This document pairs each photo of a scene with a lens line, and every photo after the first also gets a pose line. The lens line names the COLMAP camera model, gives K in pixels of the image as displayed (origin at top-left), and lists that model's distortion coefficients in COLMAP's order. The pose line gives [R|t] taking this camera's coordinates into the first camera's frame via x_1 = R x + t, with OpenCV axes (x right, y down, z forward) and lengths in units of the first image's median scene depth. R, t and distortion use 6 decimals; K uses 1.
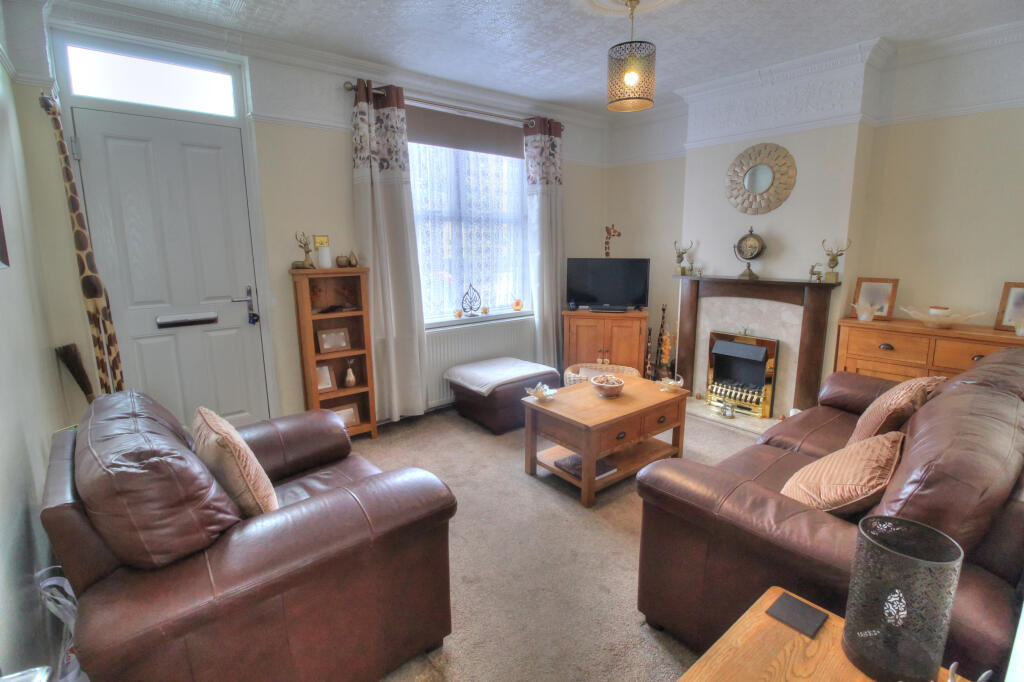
lens RADIAL K [[485.8, 0, 512.0], [0, 485.8, 341.0], [0, 0, 1]] dist [-0.000555, -0.000129]
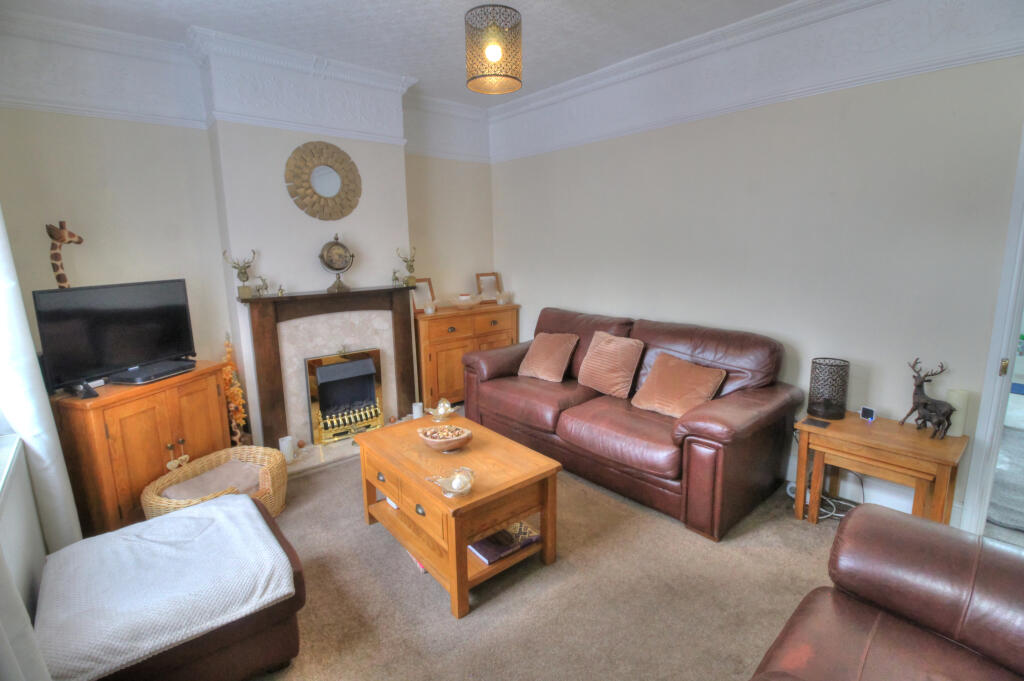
lens RADIAL K [[485.8, 0, 512.0], [0, 485.8, 340.5], [0, 0, 1]] dist [-0.000555, -0.000129]
pose [[-0.049501, -0.179306, 0.982547, -0.437828], [0.218628, 0.957950, 0.185832, -0.138301], [-0.974552, 0.224011, -0.008218, 0.714307]]
